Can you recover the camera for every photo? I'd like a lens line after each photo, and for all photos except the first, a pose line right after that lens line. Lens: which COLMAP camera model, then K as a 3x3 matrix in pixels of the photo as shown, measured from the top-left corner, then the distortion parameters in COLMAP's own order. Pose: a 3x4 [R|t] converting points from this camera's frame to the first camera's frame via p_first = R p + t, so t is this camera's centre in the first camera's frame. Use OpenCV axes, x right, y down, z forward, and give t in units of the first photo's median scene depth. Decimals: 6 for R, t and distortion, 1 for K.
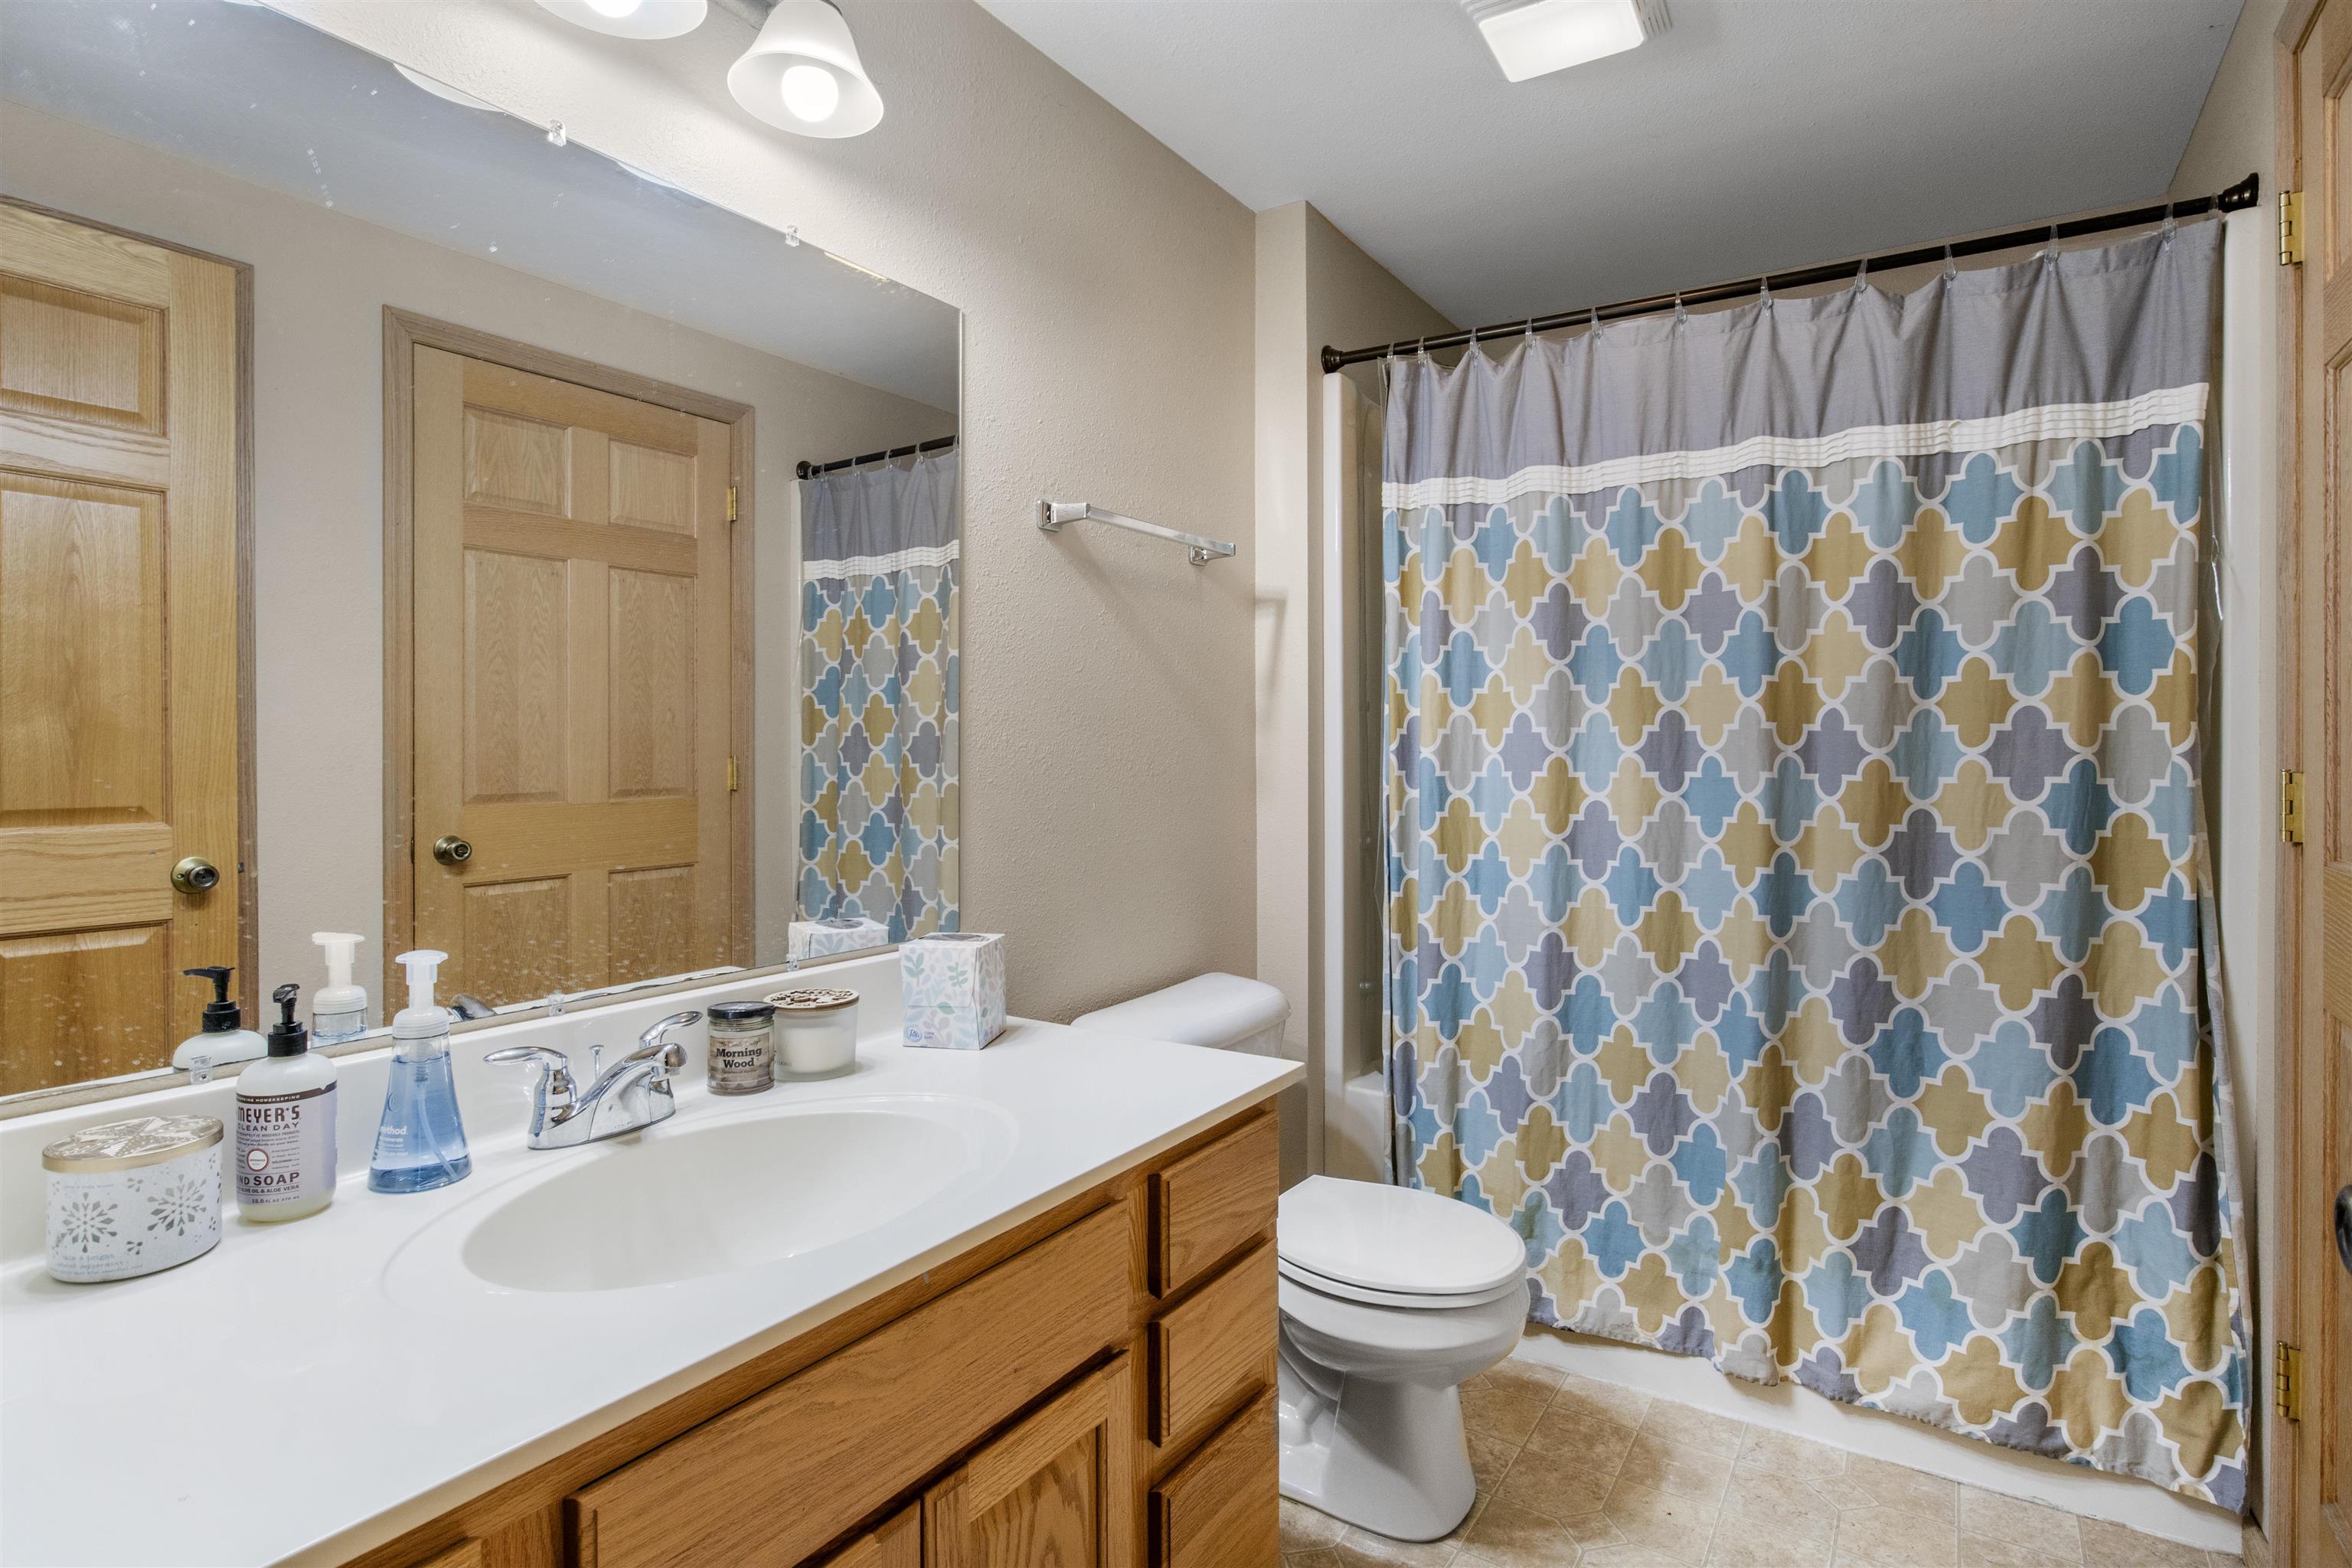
lens RADIAL K [[1204.8, 0, 1215.1], [0, 1204.8, 757.2], [0, 0, 1]] dist [-0.002044, 0.000122]
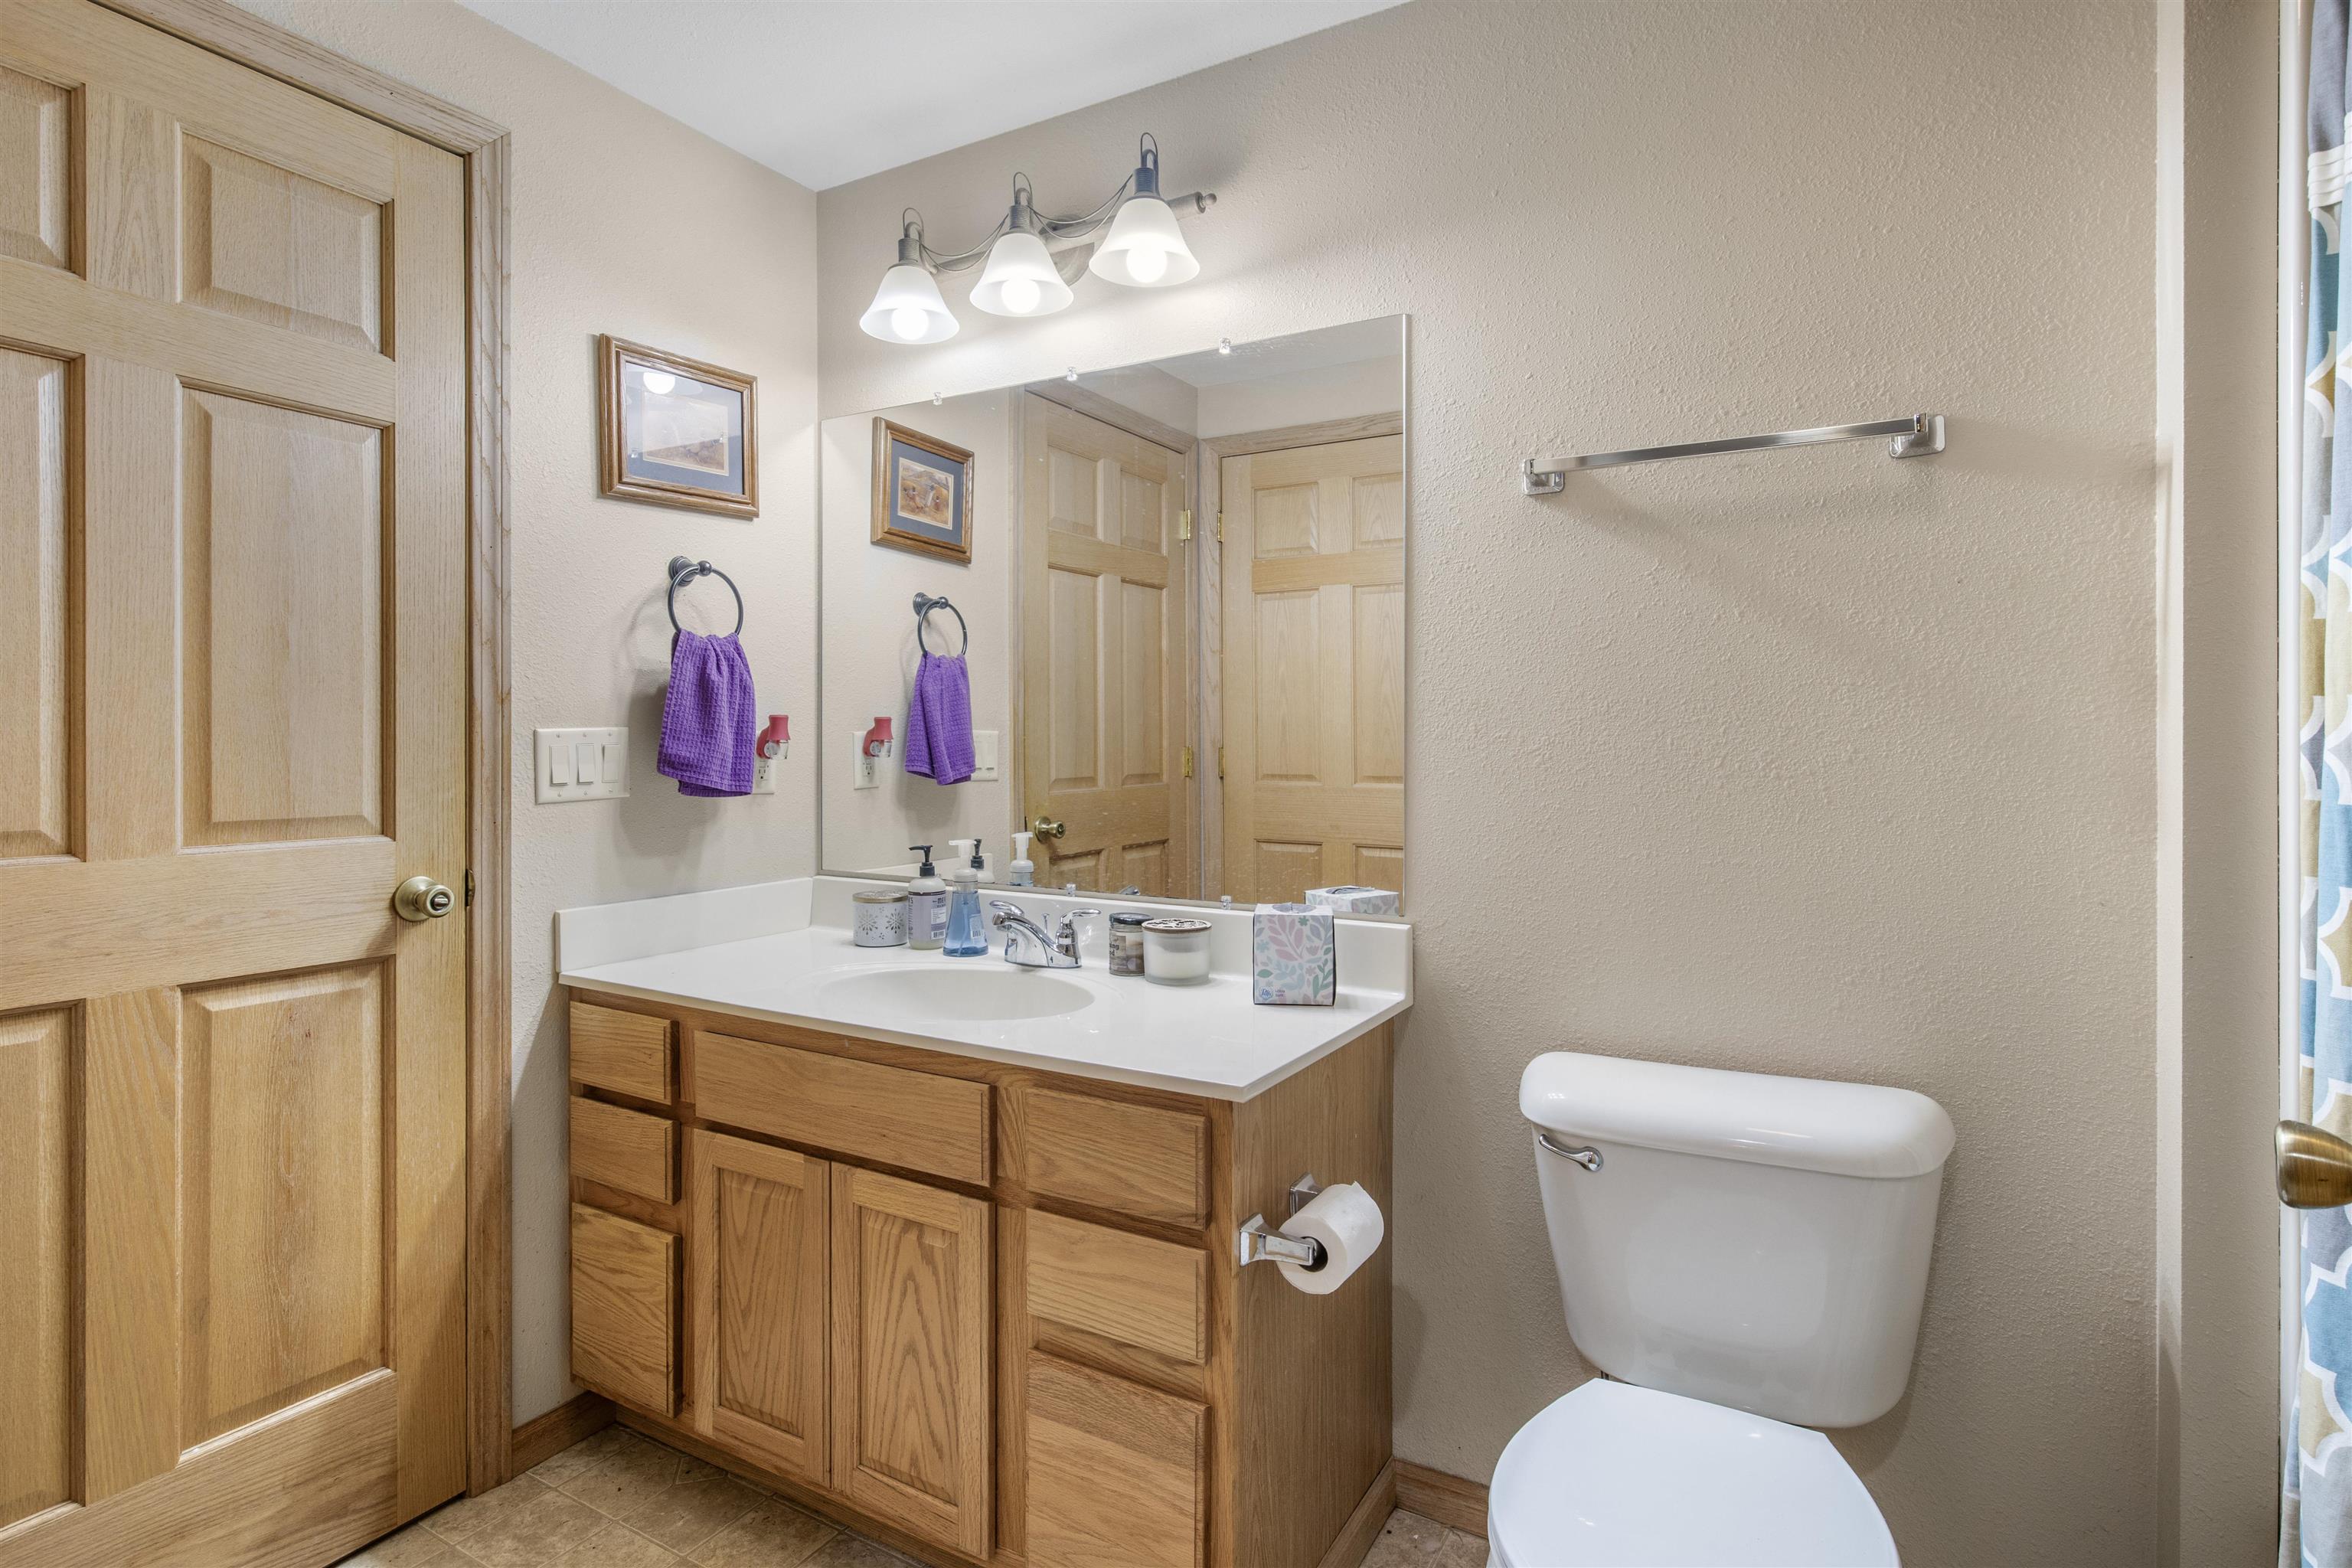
lens RADIAL K [[1204.8, 0, 1215.1], [0, 1204.8, 757.2], [0, 0, 1]] dist [-0.002044, 0.000122]
pose [[0.049563, 0.012132, -0.998697, 1.137787], [-0.010025, 0.999882, 0.011649, -0.002724], [0.998721, 0.009435, 0.049679, 1.091823]]
